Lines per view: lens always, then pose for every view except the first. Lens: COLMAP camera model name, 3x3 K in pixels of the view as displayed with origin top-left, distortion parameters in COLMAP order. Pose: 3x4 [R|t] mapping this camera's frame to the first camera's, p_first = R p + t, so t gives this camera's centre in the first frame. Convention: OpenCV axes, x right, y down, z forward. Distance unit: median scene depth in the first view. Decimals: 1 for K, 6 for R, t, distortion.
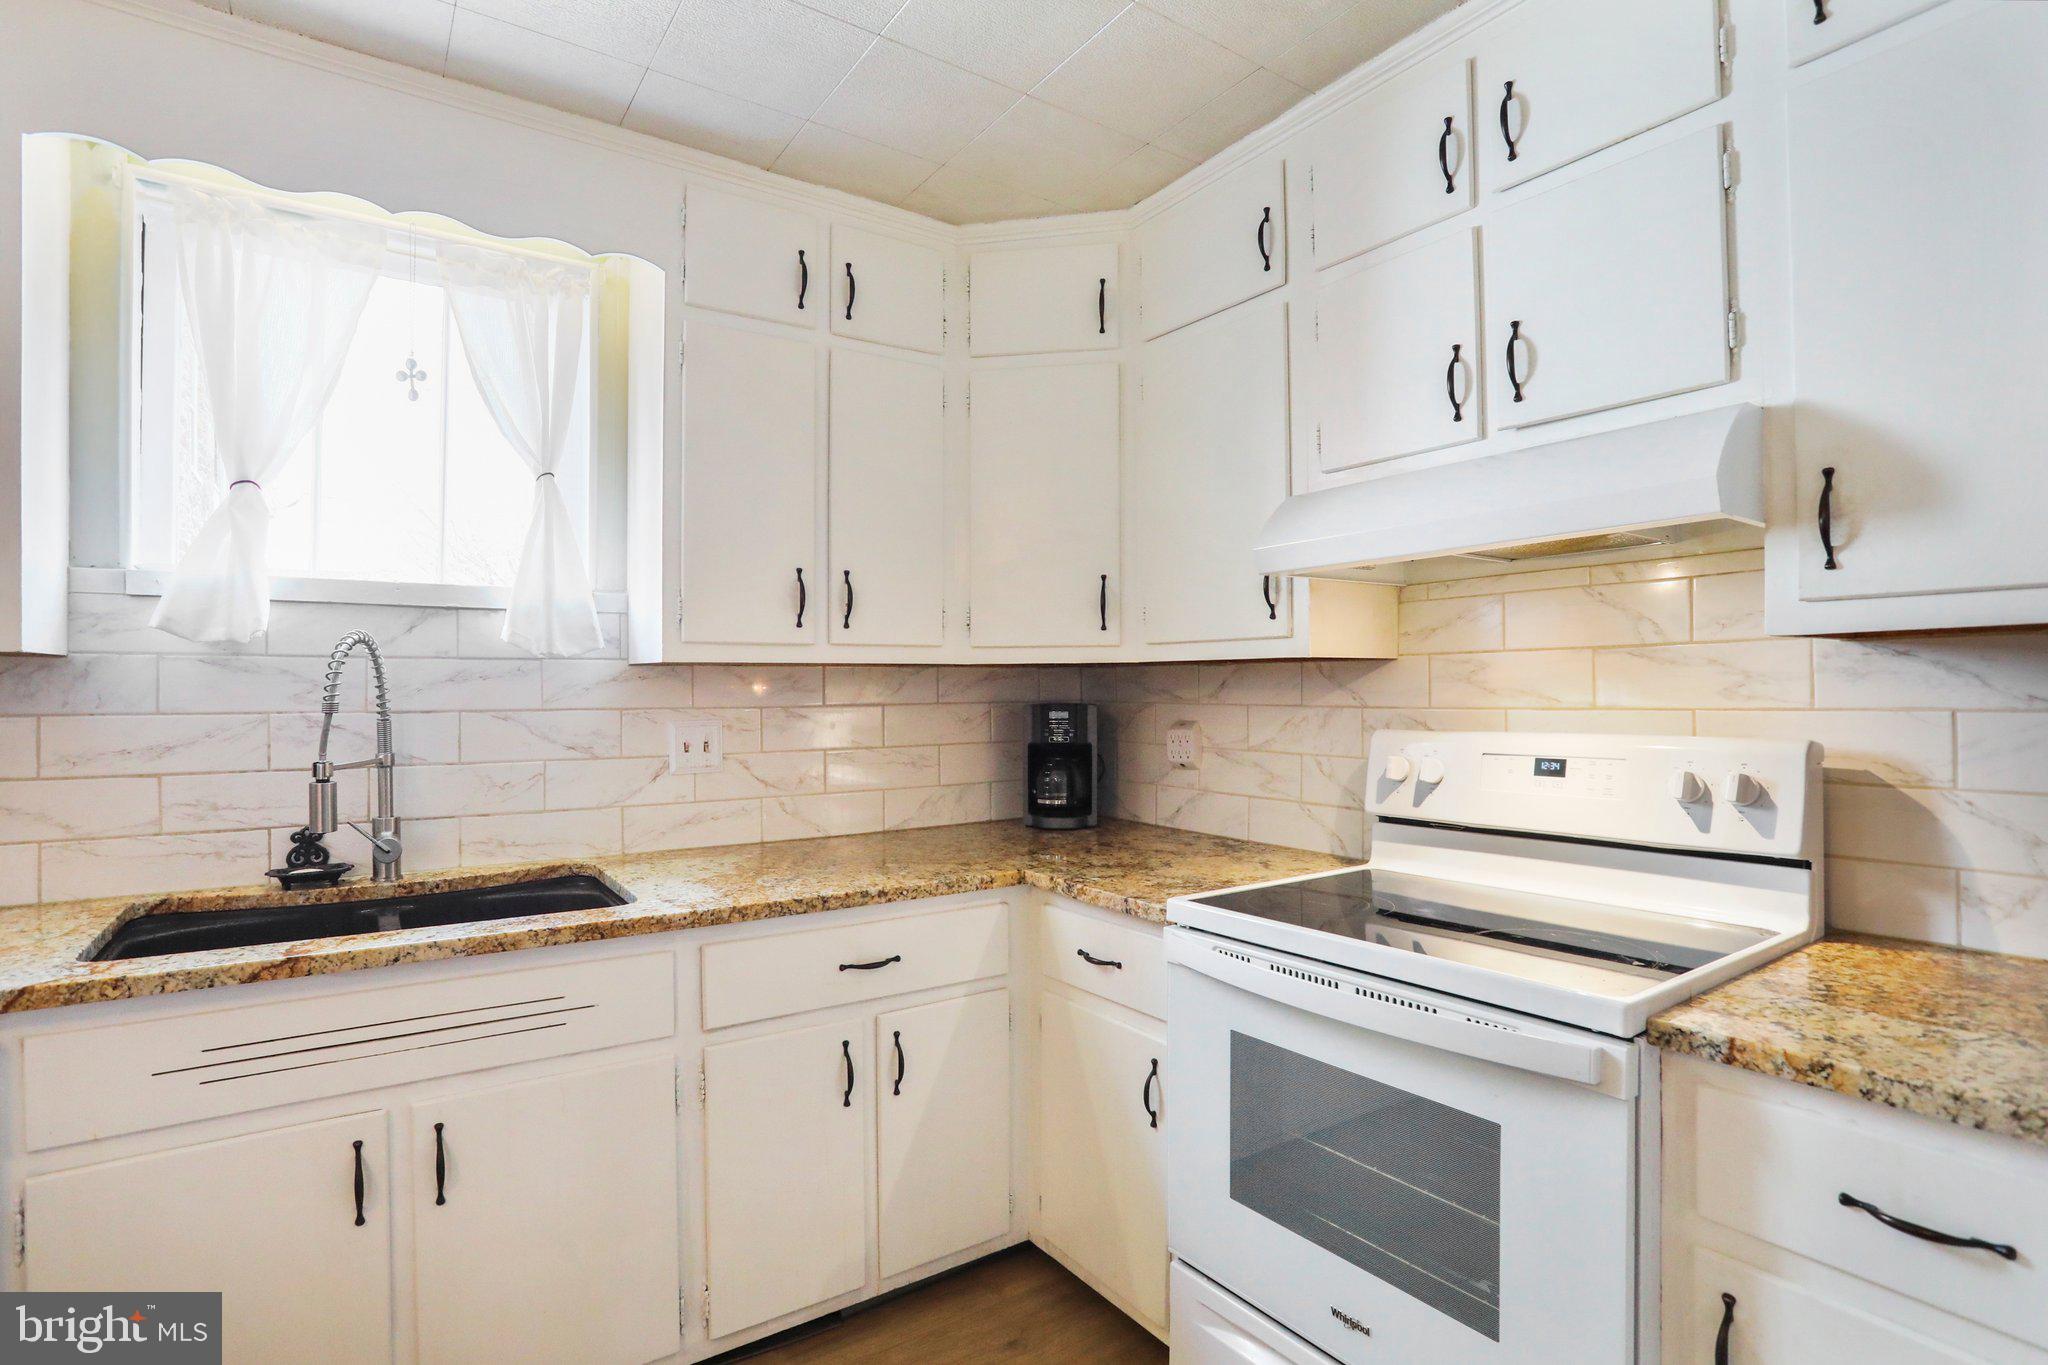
lens RADIAL K [[1001.8, 0, 985.4], [0, 1001.8, 683.5], [0, 0, 1]] dist [-0.050058, 0.012012]
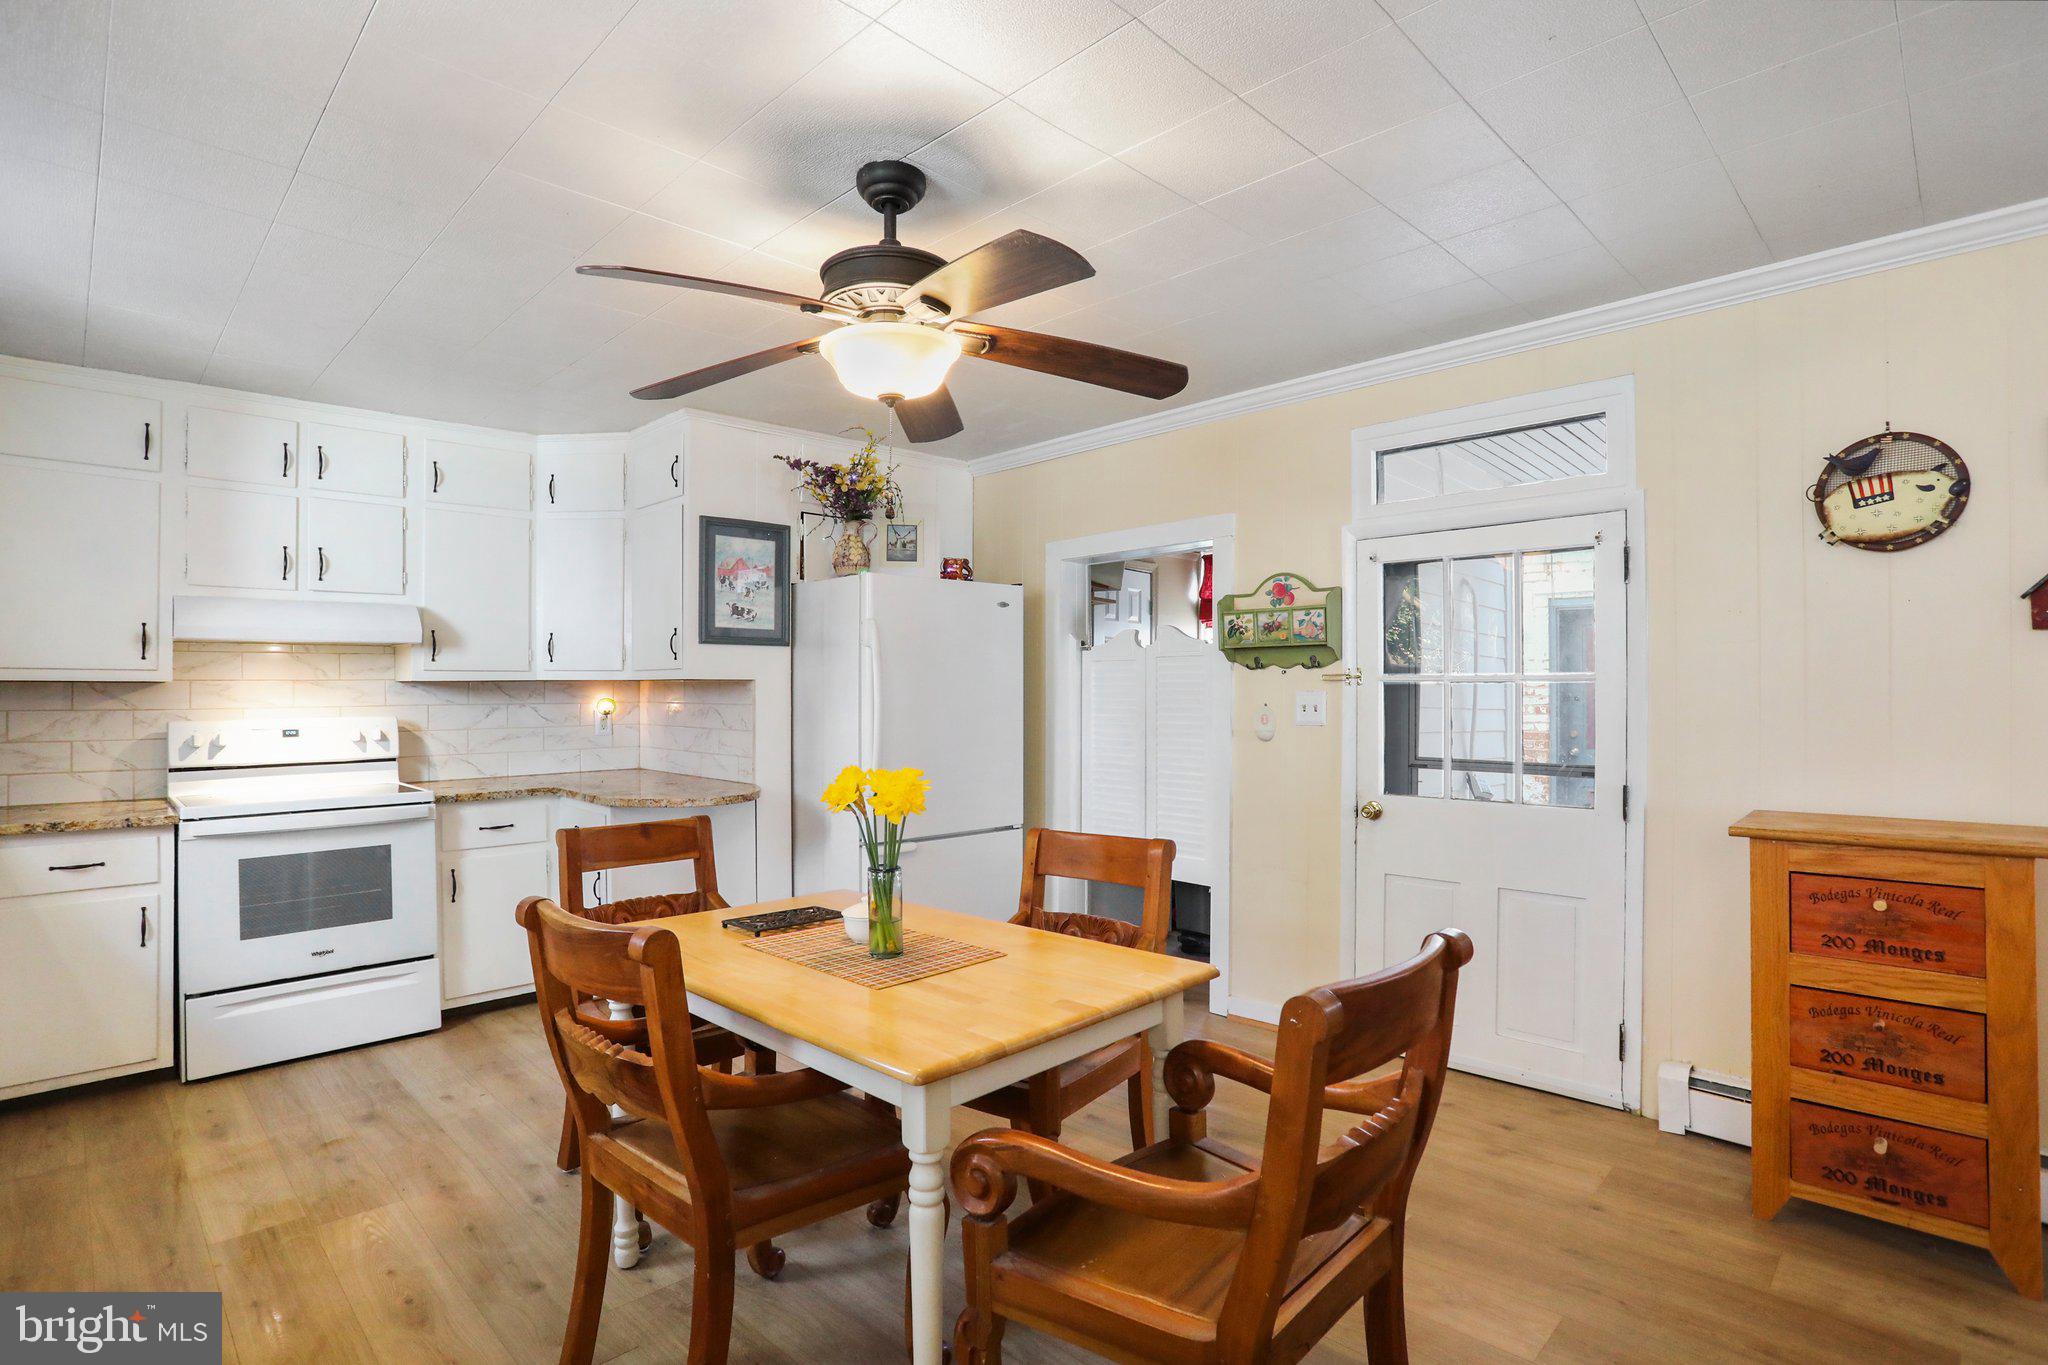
lens RADIAL K [[1001.8, 0, 1038.7], [0, 1001.8, 689.7], [0, 0, 1]] dist [-0.050058, 0.012012]
pose [[-0.195859, 0.009298, 0.980588, -1.747873], [-0.002352, 0.999948, -0.009951, 0.002320], [-0.980629, -0.004255, -0.195827, -0.219398]]
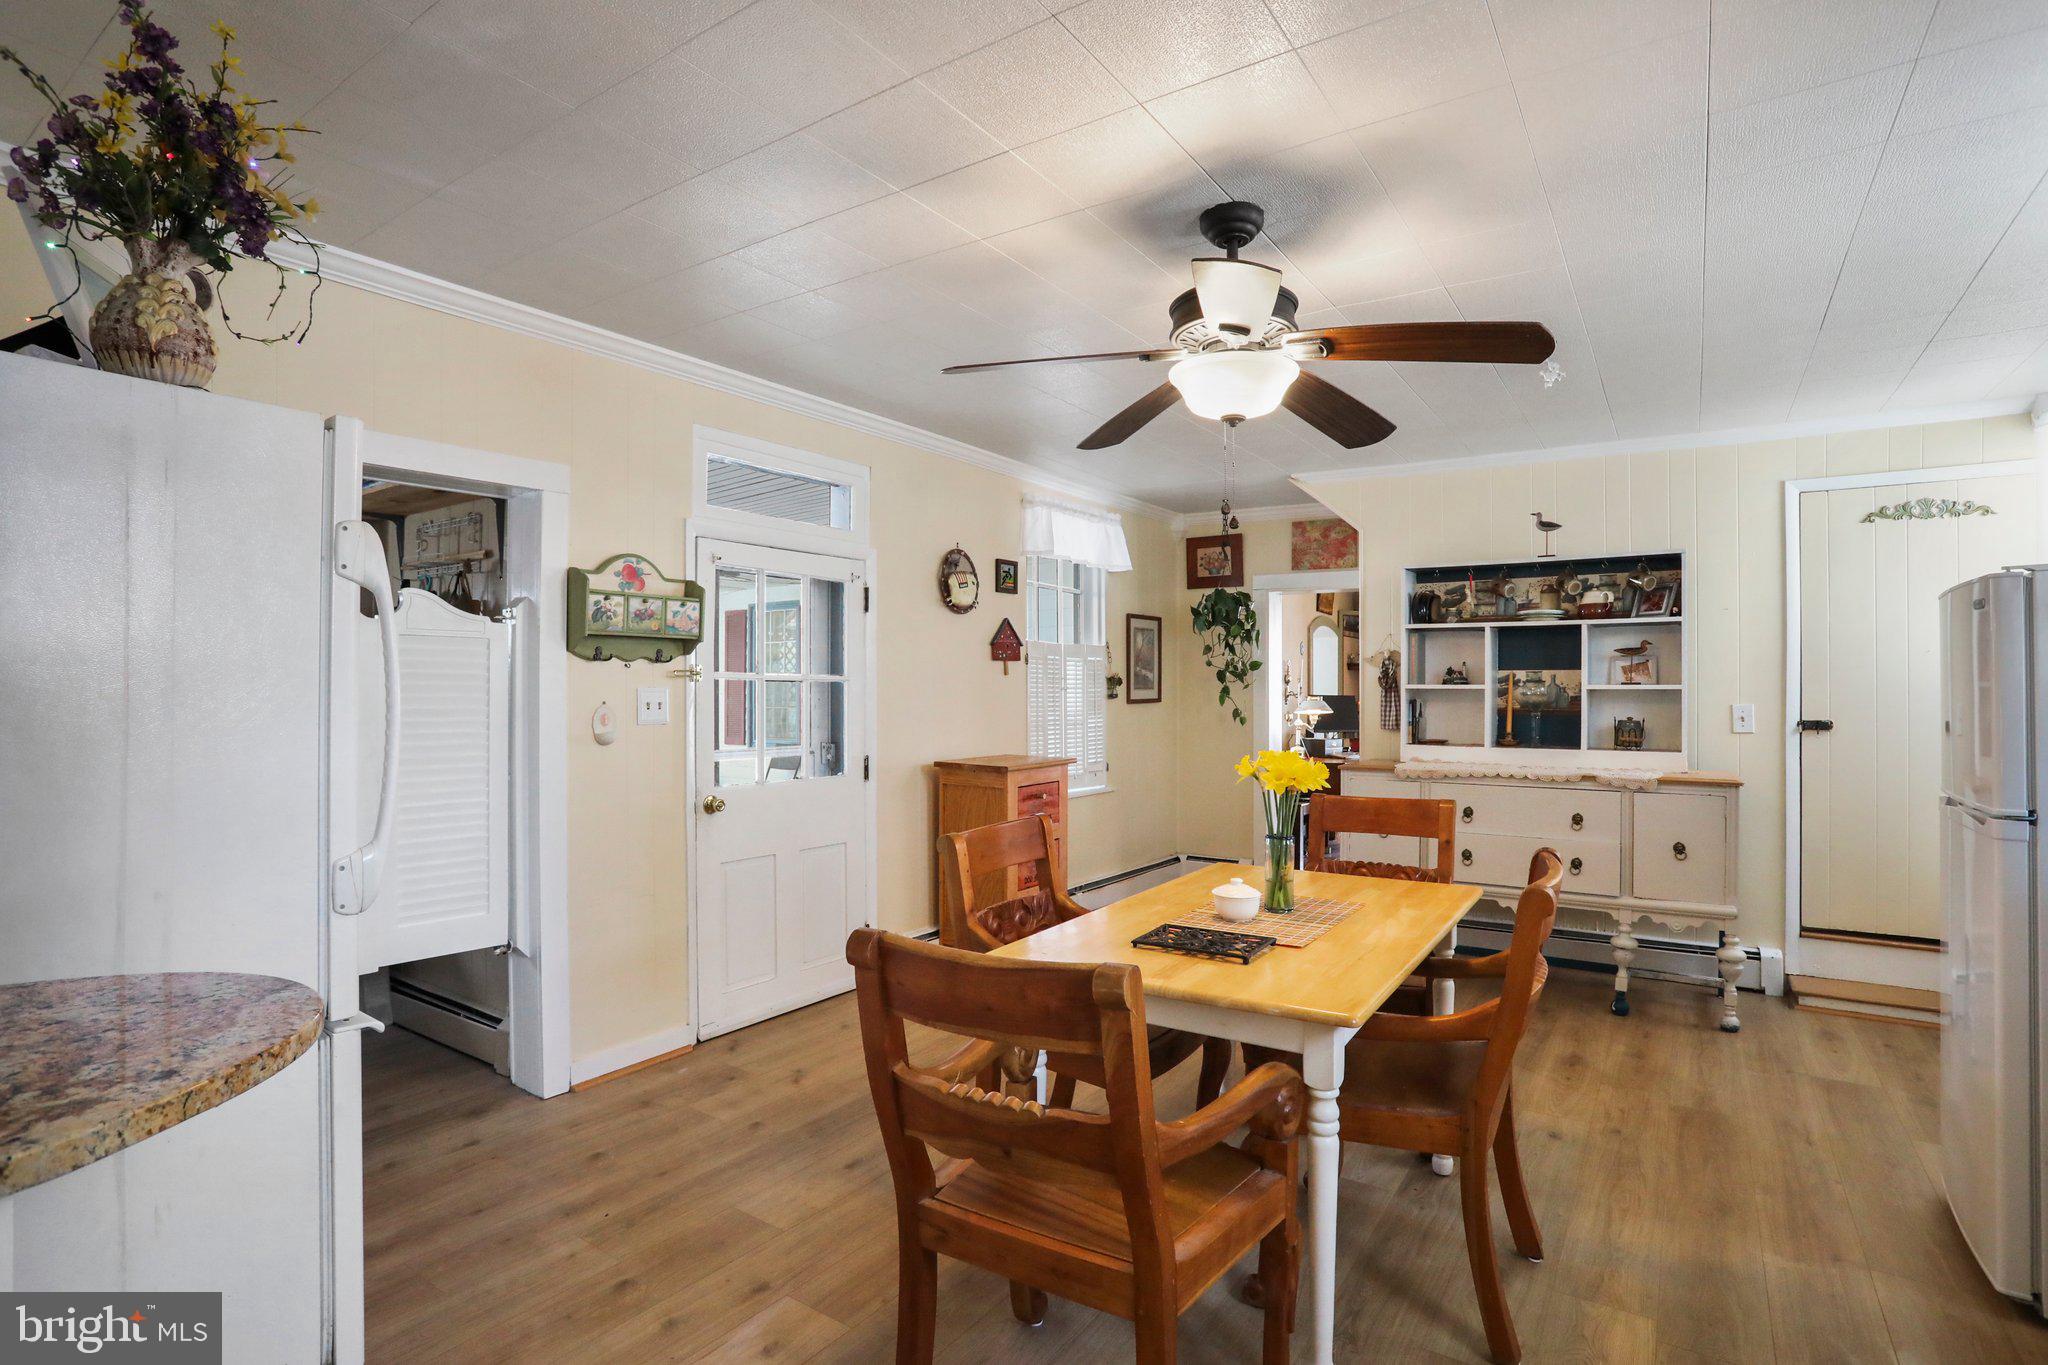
lens RADIAL K [[1001.8, 0, 1014.3], [0, 1001.8, 688.9], [0, 0, 1]] dist [-0.050058, 0.012012]
pose [[-0.934347, 0.003907, -0.356342, 0.043560], [0.003950, 0.999992, 0.000607, -0.010348], [0.356341, -0.000840, -0.934355, 0.767692]]
